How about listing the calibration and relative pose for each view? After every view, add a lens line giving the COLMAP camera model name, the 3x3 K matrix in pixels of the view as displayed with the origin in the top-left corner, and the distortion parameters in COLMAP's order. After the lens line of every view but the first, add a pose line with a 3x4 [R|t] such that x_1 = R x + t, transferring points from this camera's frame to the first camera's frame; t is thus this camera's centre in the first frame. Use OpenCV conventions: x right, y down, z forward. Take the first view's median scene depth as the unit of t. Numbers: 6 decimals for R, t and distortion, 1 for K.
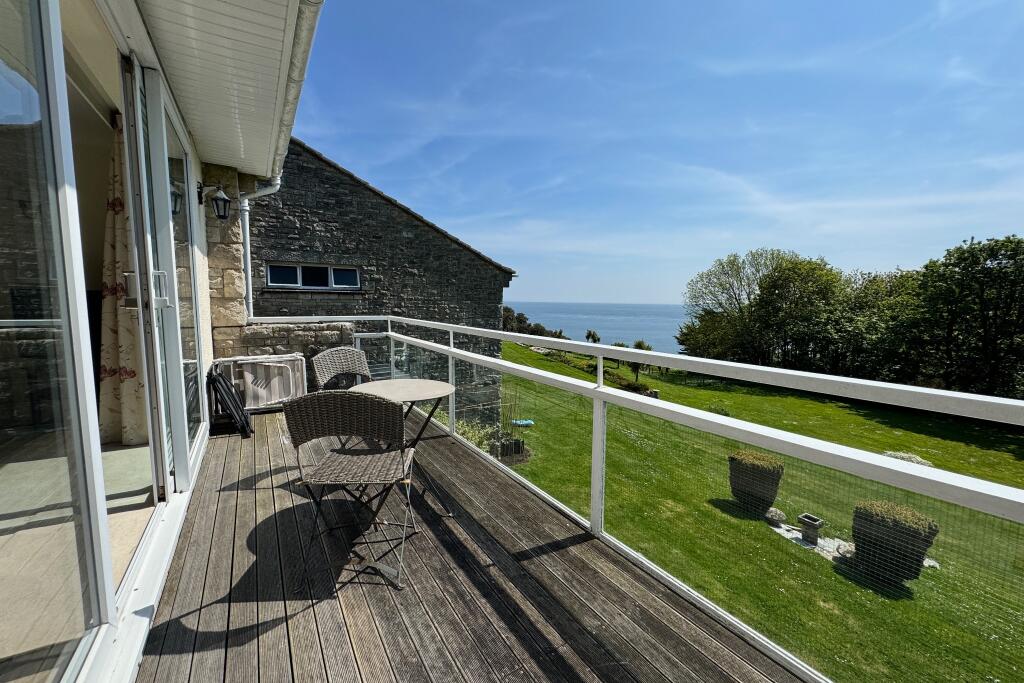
lens RADIAL K [[413.9, 0, 512.6], [0, 413.9, 337.3], [0, 0, 1]] dist [0.001090, 0.000220]
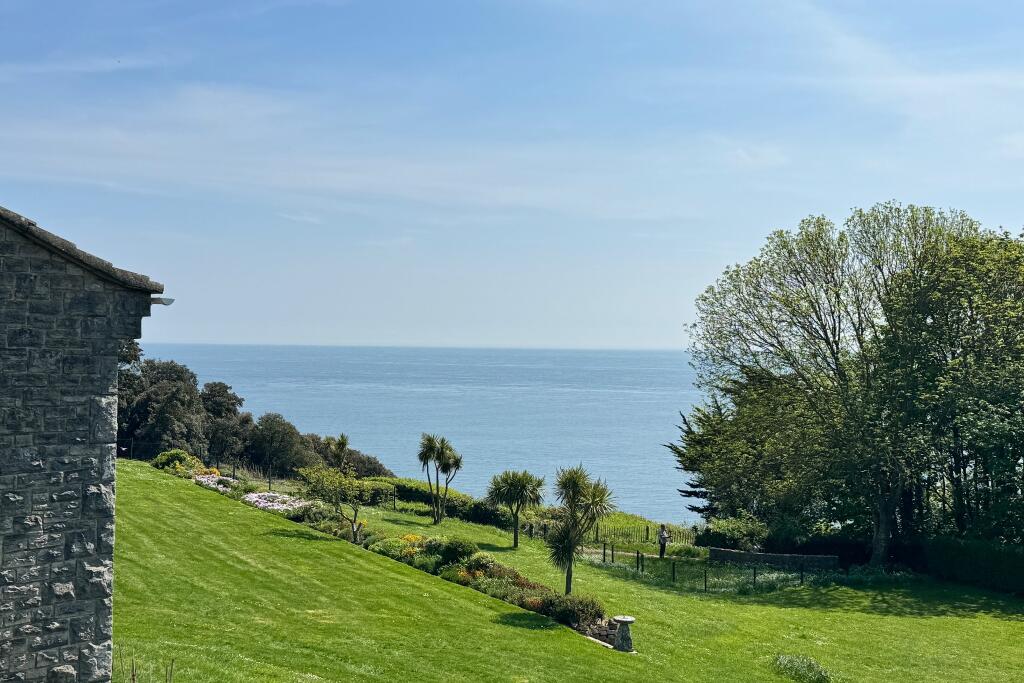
lens RADIAL K [[1245.5, 0, 508.4], [0, 1245.5, 339.5], [0, 0, 1]] dist [0.111996, 0.000000]
pose [[0.969879, -0.003757, 0.243560, 0.005198], [0.025584, 0.995922, -0.086515, -0.006695], [-0.242242, 0.090140, 0.966020, 0.013103]]
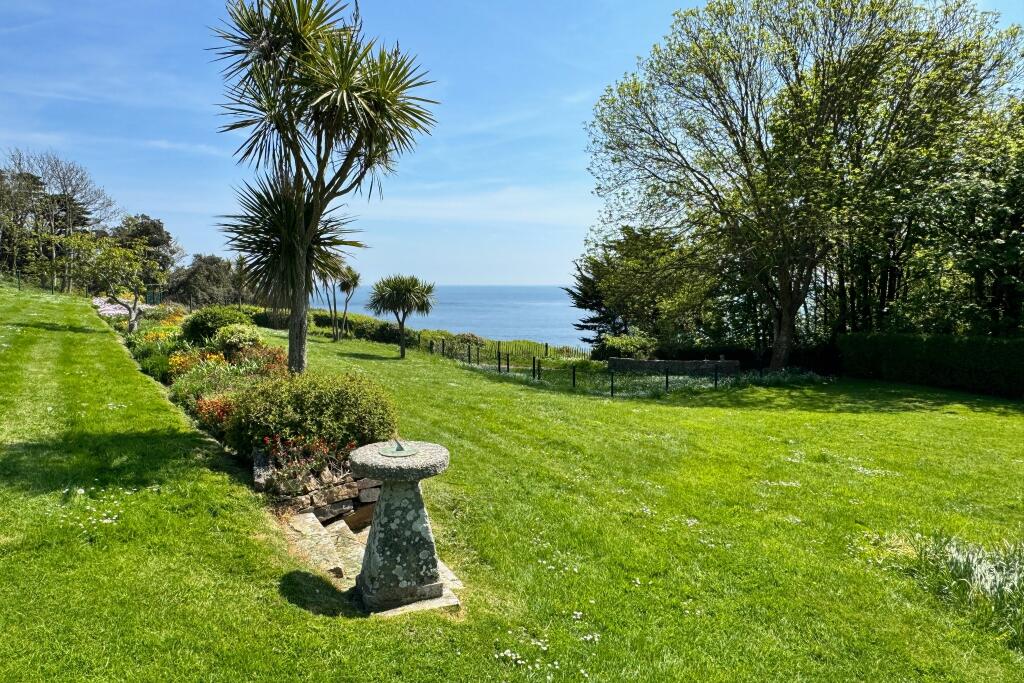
lens RADIAL K [[665.3, 0, 515.8], [0, 665.3, 343.2], [0, 0, 1]] dist [-0.008610, -0.000924]
pose [[0.954107, -0.042797, 0.296393, 0.210865], [0.042003, 0.999077, 0.009048, 0.069200], [-0.296506, 0.003816, 0.955023, 0.559159]]
